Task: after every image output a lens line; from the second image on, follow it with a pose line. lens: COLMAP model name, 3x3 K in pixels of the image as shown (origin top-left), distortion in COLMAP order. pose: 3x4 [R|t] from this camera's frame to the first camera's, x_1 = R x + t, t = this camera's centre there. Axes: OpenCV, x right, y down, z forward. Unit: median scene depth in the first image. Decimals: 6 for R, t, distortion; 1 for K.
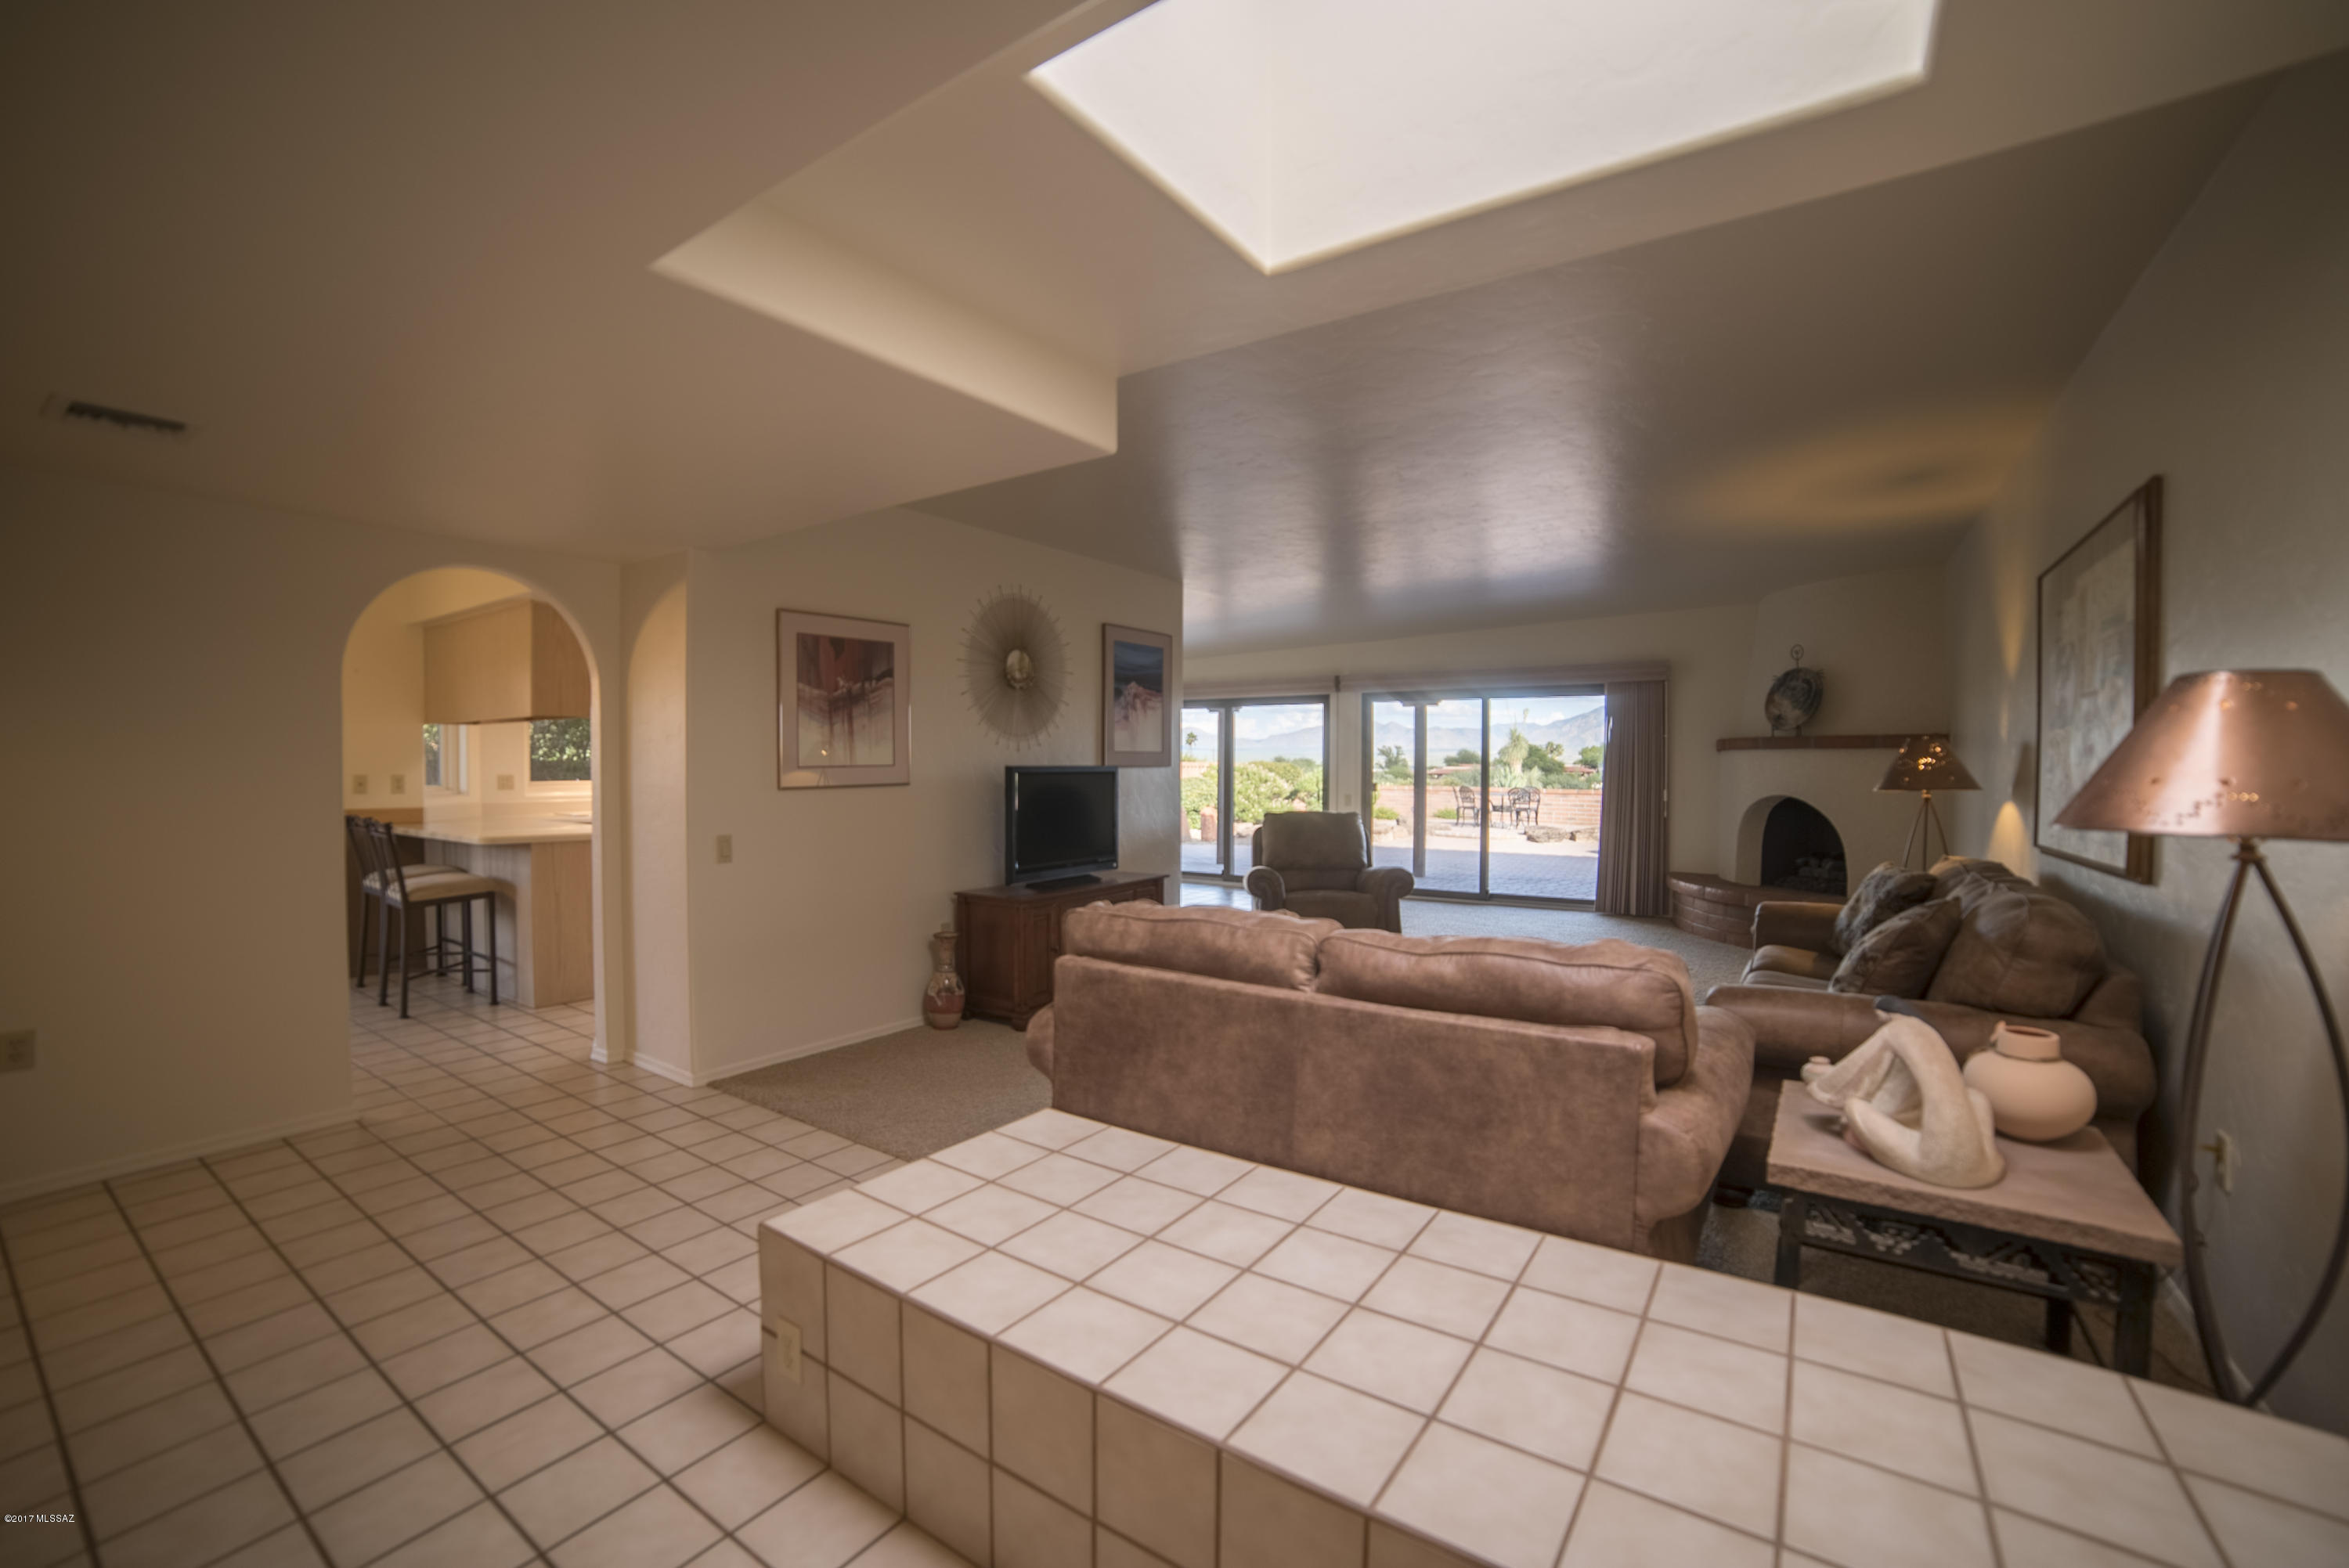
lens RADIAL K [[980.2, 0, 1174.6], [0, 980.2, 791.9], [0, 0, 1]] dist [-0.104983, 0.033422]
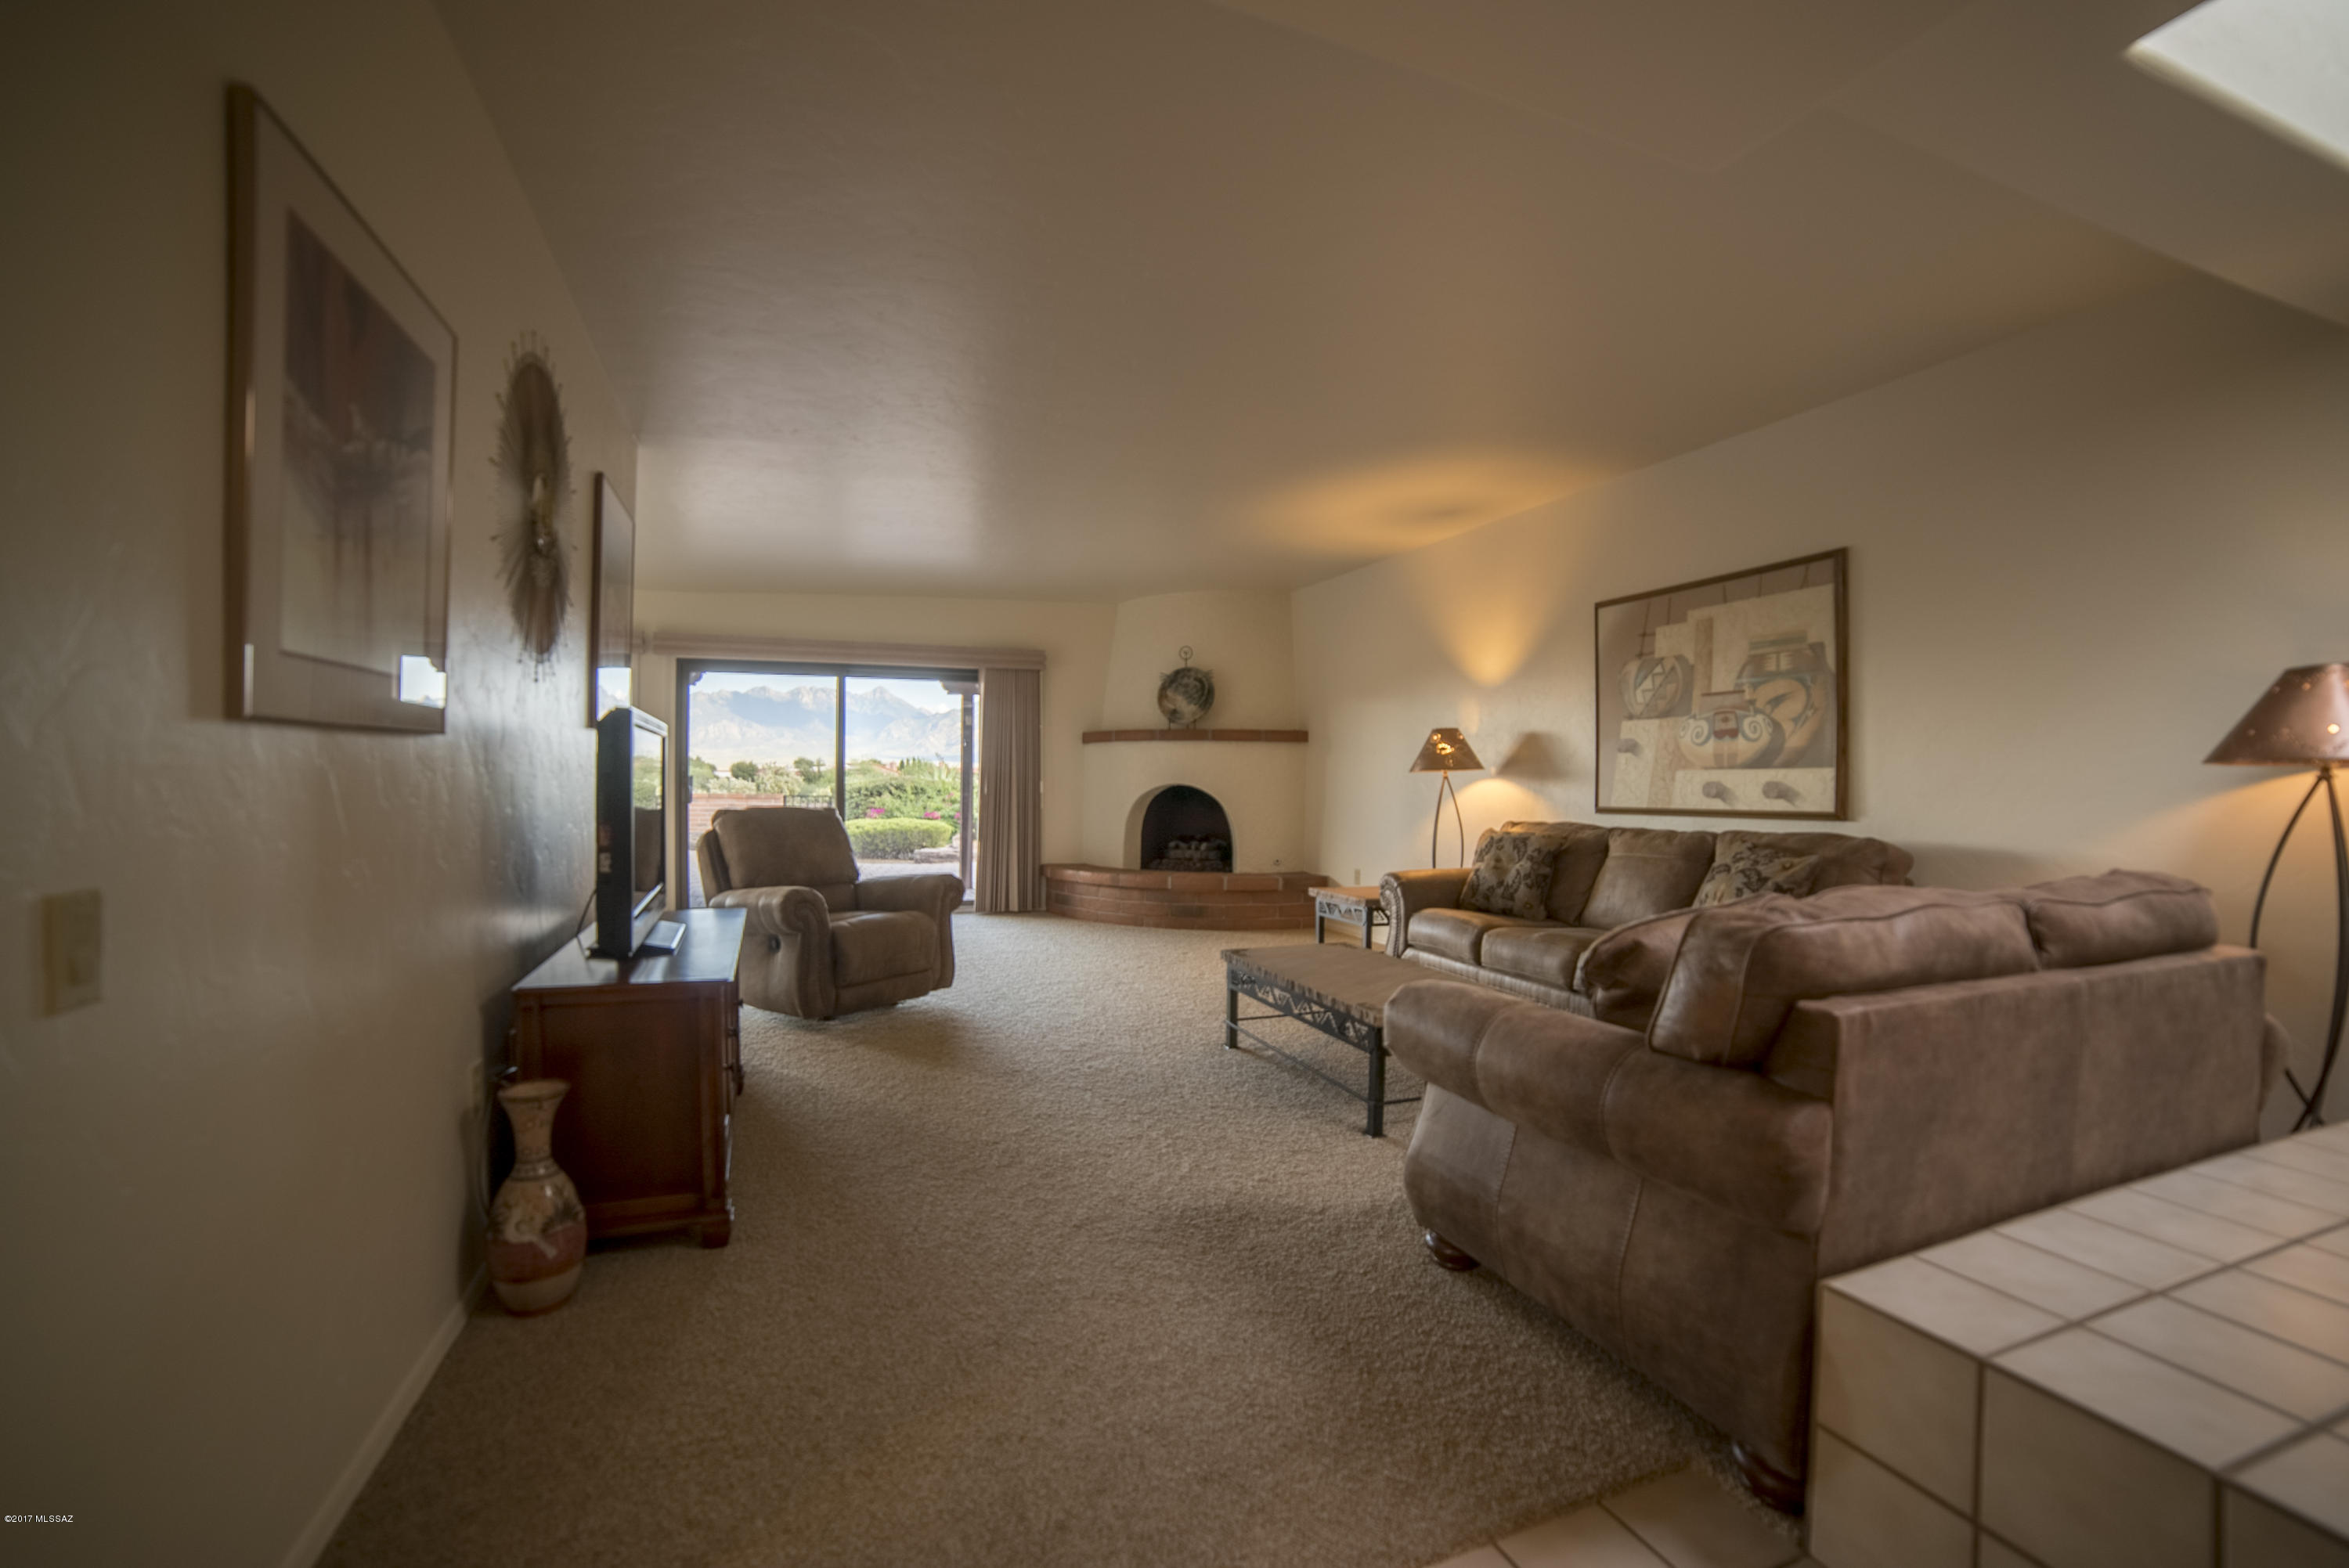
lens RADIAL K [[980.2, 0, 1174.6], [0, 980.2, 791.9], [0, 0, 1]] dist [-0.104983, 0.033422]
pose [[0.565124, -0.005025, 0.824991, -0.278457], [0.012533, 0.999918, -0.002495, 0.015398], [-0.824911, 0.011750, 0.565141, 0.361593]]
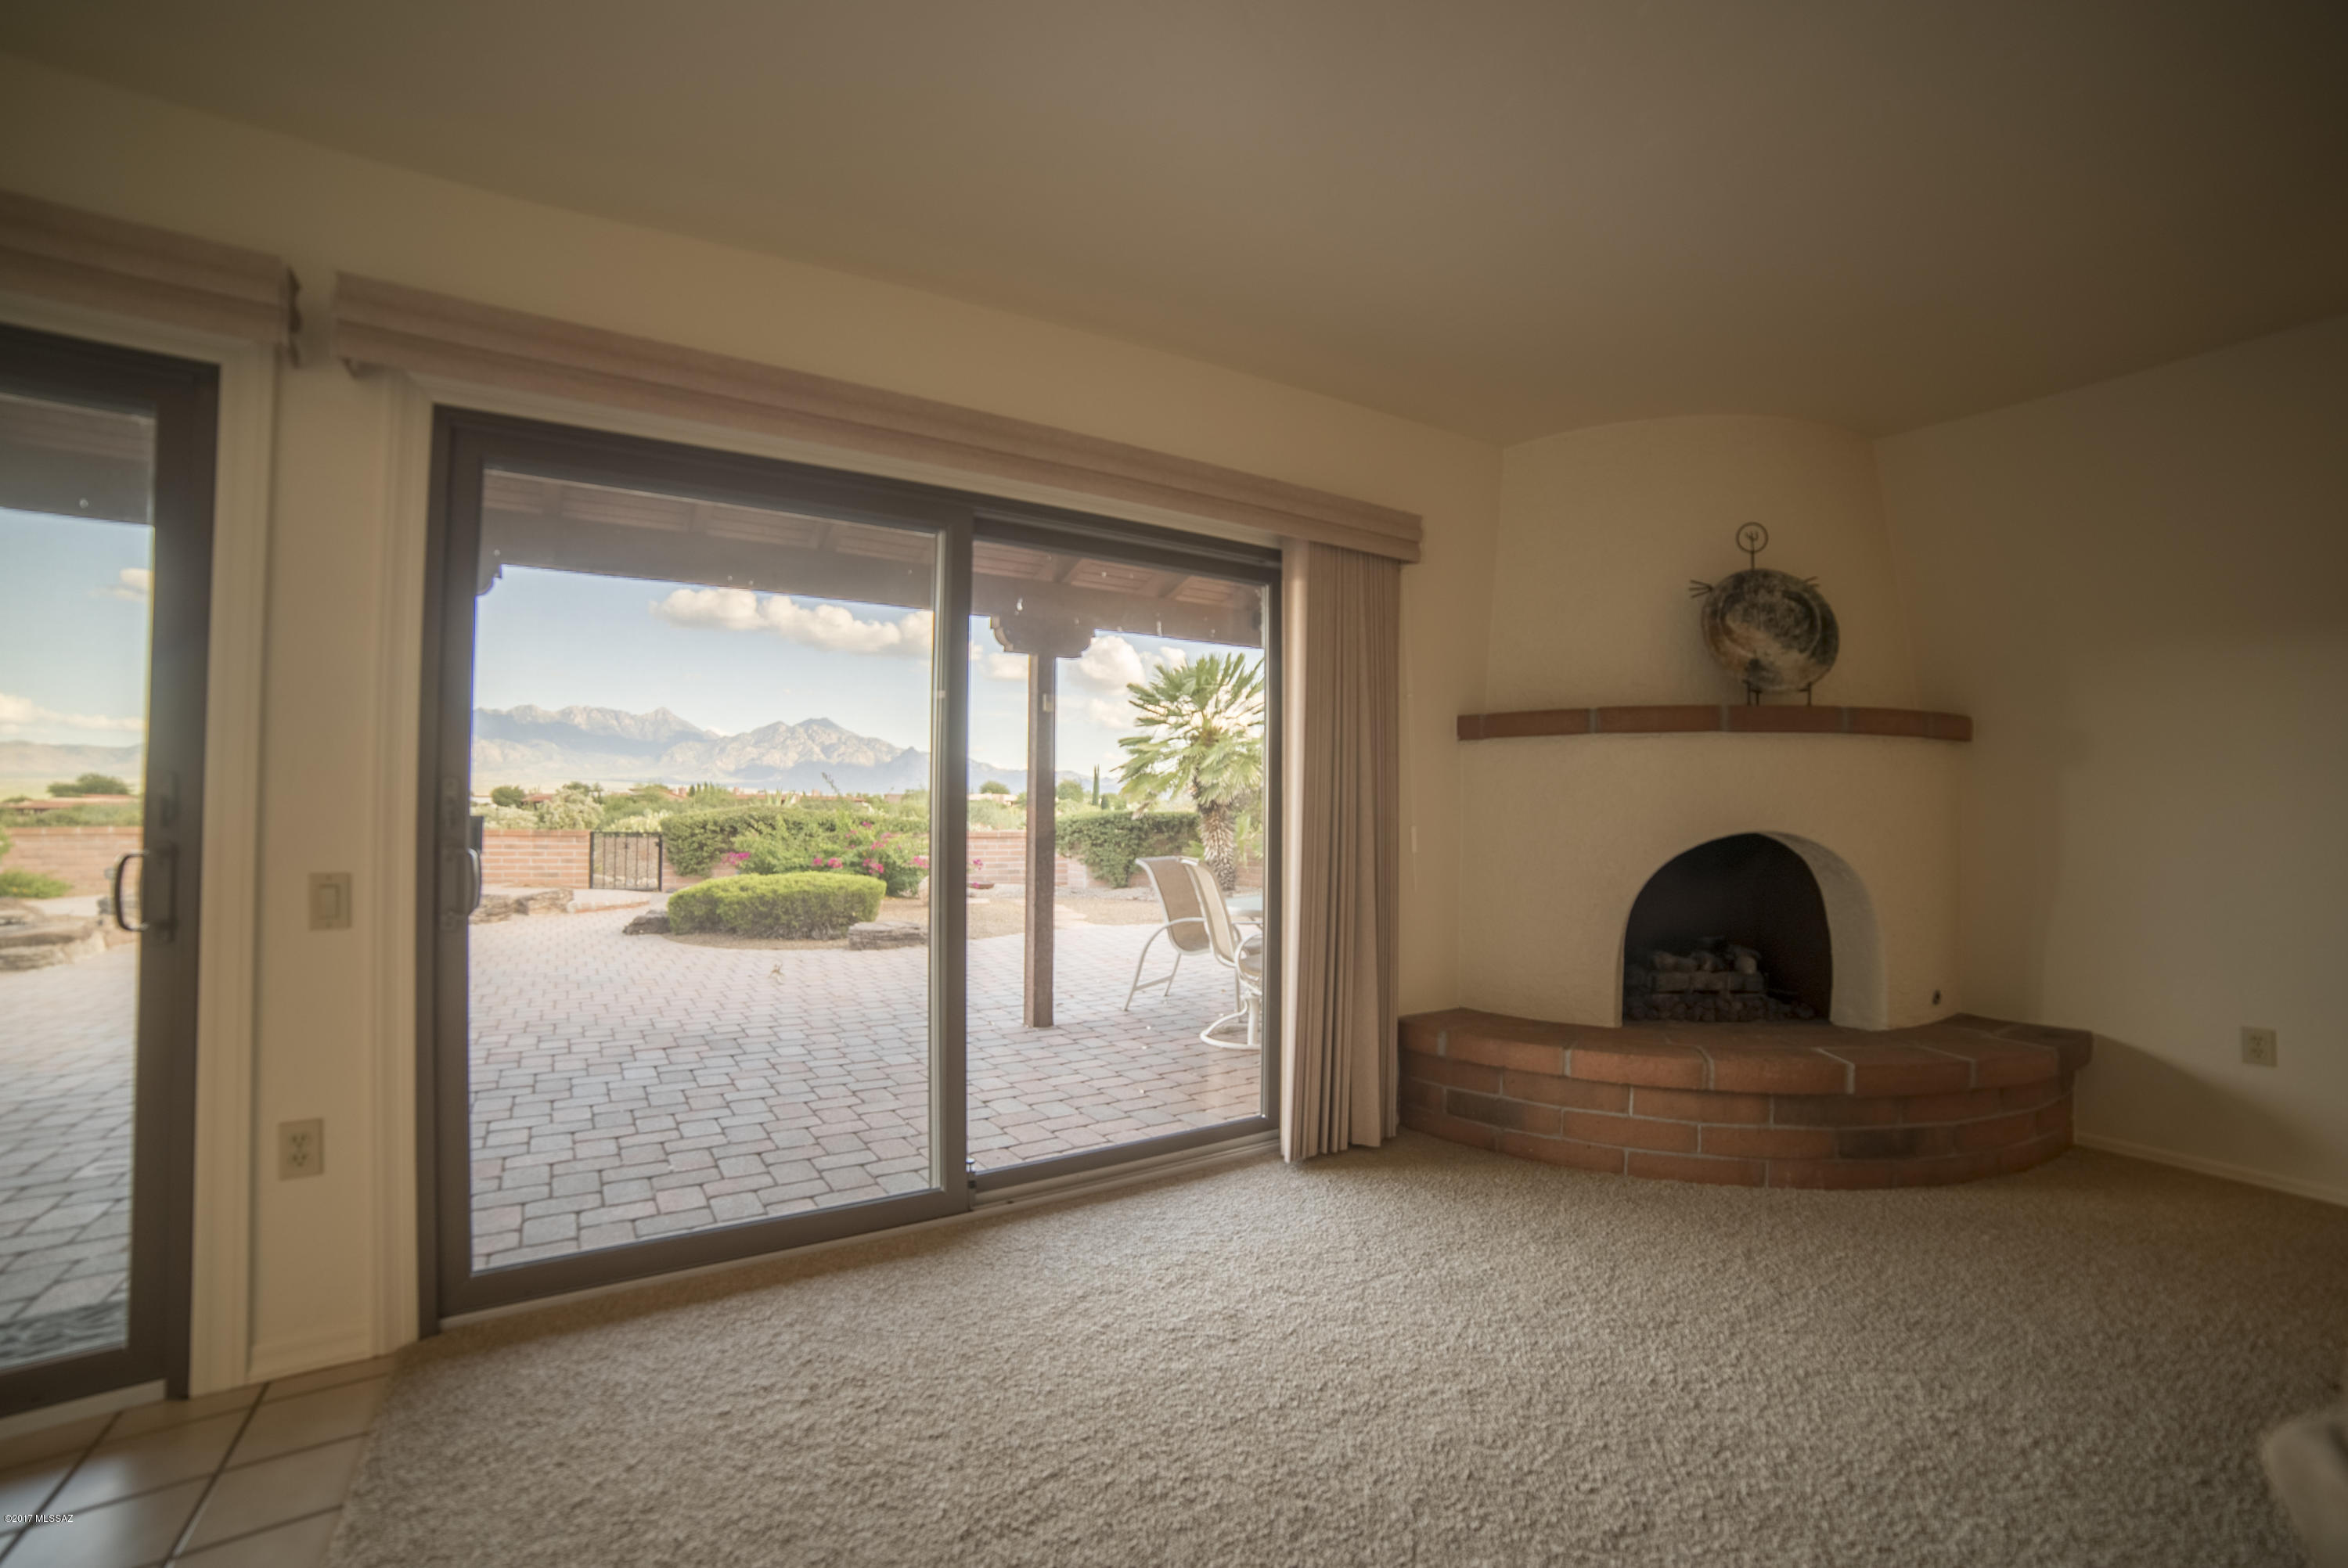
lens RADIAL K [[979.7, 0, 1174.1], [0, 979.7, 791.9], [0, 0, 1]] dist [-0.104983, 0.033422]
pose [[0.389831, 0.019051, 0.920689, 0.096161], [0.015972, 0.999496, -0.027444, -0.007637], [-0.920748, 0.025404, 0.389330, 1.065611]]
